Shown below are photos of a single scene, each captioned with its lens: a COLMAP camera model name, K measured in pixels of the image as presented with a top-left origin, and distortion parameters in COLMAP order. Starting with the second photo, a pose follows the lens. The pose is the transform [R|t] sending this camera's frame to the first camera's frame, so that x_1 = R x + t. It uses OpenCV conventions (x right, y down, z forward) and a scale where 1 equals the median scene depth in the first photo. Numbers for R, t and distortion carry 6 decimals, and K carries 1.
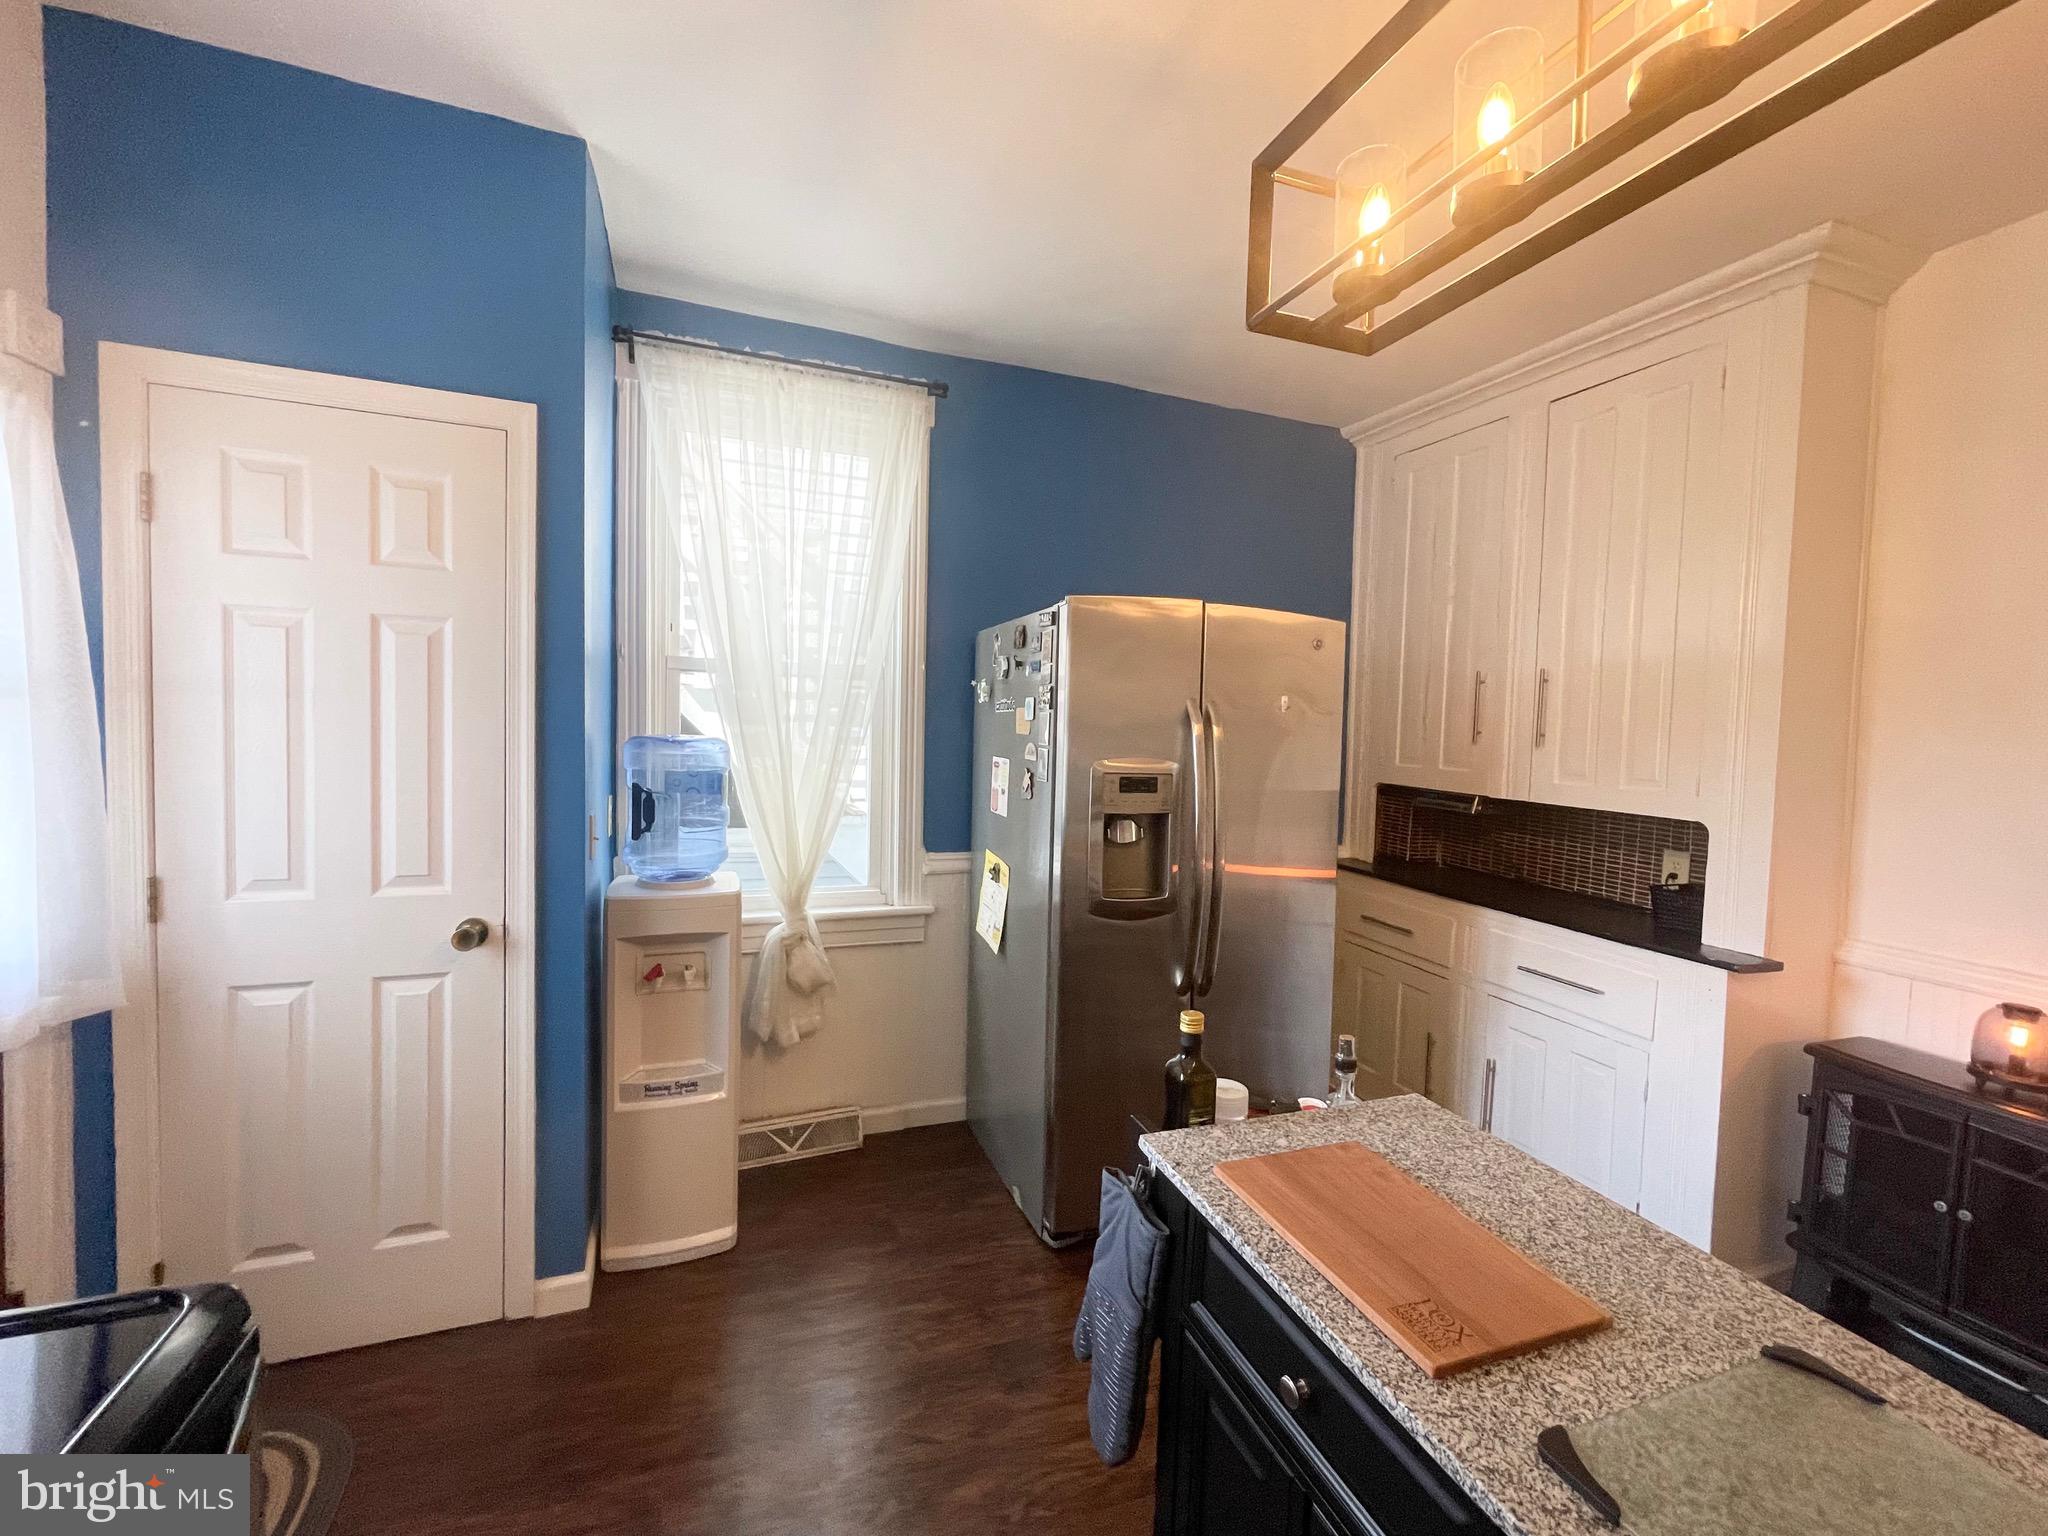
lens RADIAL K [[822.1, 0, 1063.5], [0, 822.1, 760.8], [0, 0, 1]] dist [-0.004372, -0.000074]
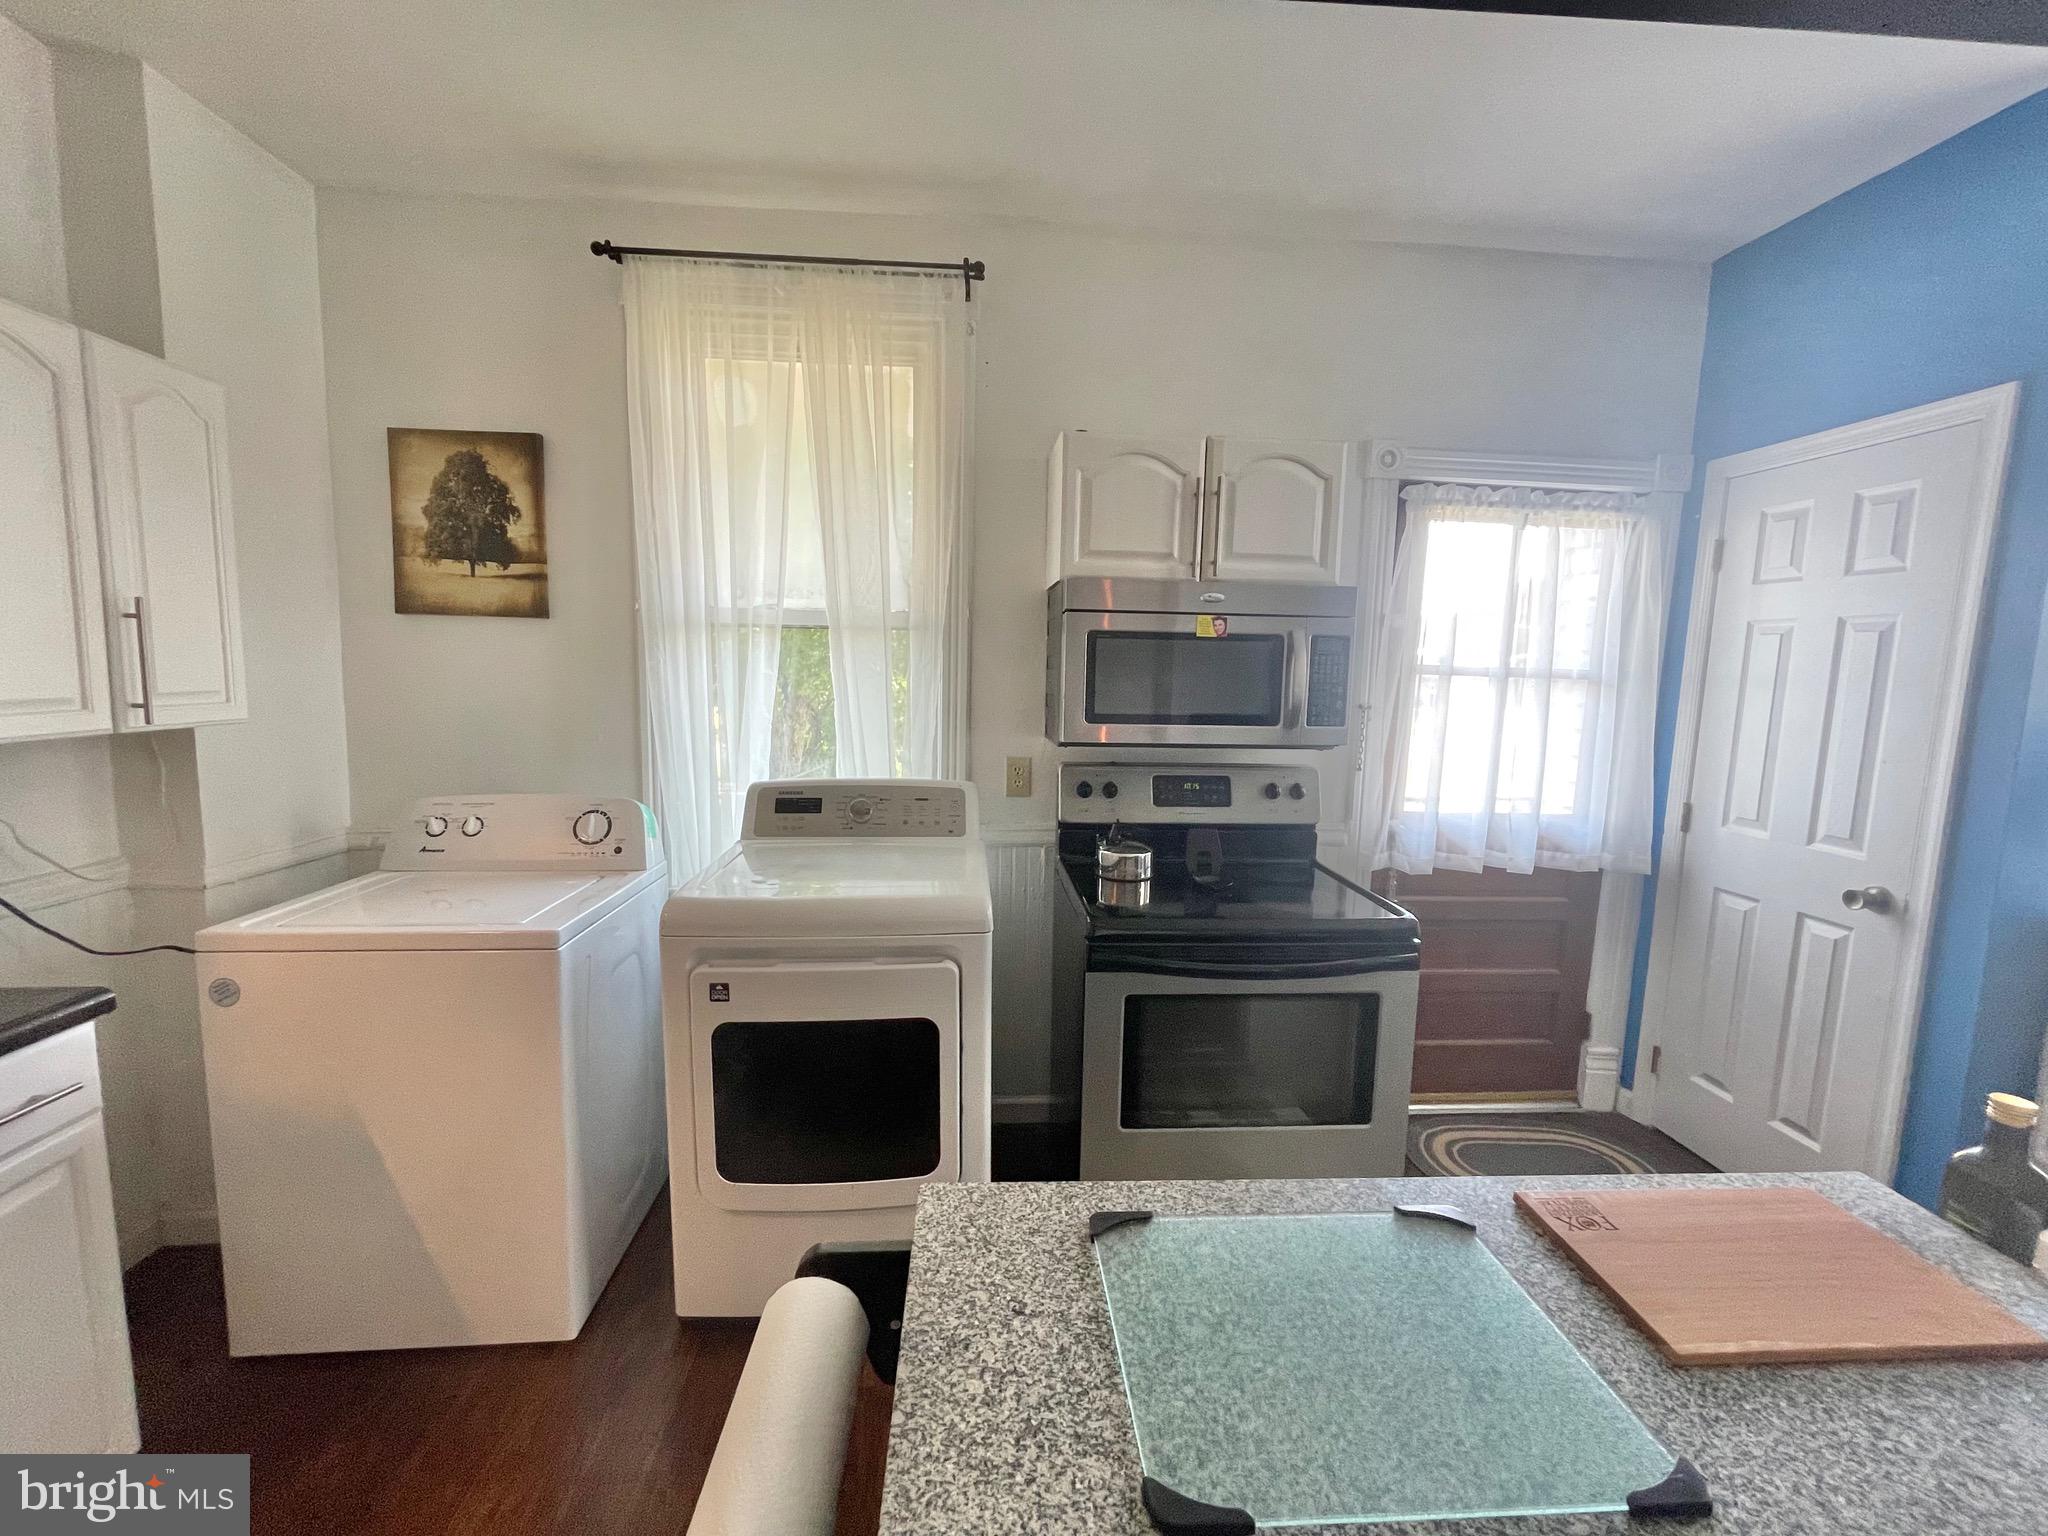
lens RADIAL K [[822.1, 0, 1019.0], [0, 822.1, 765.0], [0, 0, 1]] dist [-0.004372, -0.000074]
pose [[-0.290307, 0.080597, -0.953533, 0.683763], [-0.072889, 0.991690, 0.106014, -0.002004], [0.954154, 0.100279, -0.282019, 0.203750]]
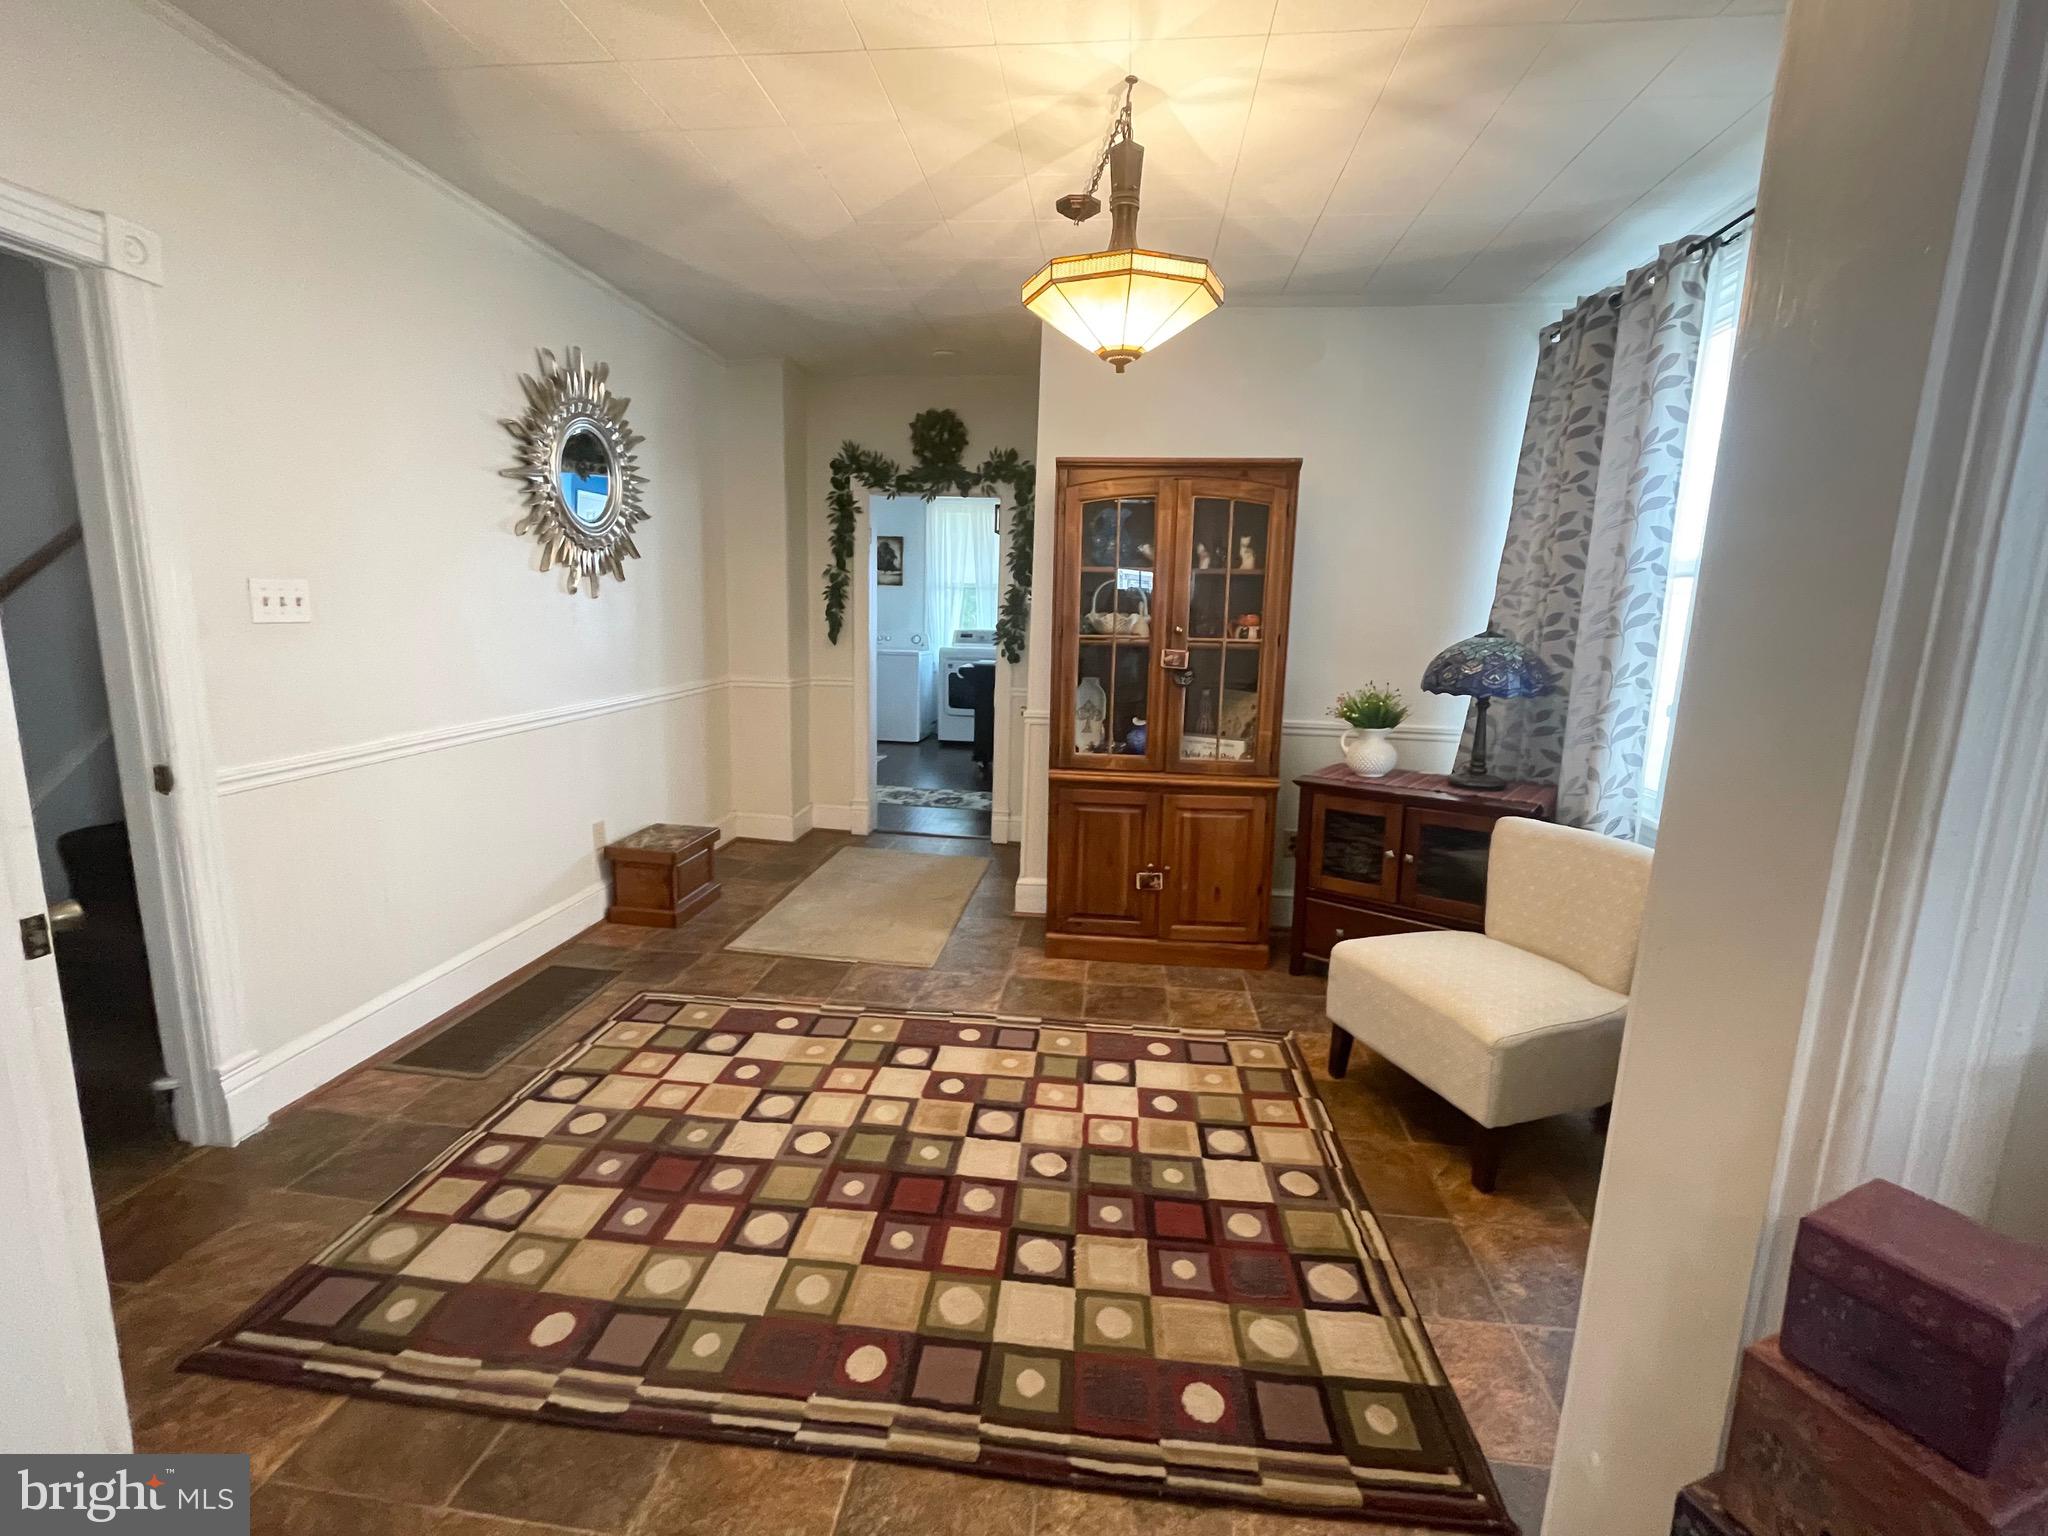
lens RADIAL K [[871.9, 0, 1016.4], [0, 871.9, 764.8], [0, 0, 1]] dist [-0.003013, -0.000555]
pose [[-0.467927, 0.112993, -0.876514, 4.251071], [-0.084513, 0.981527, 0.171648, 0.061847], [0.879717, 0.154396, -0.449733, 2.345524]]
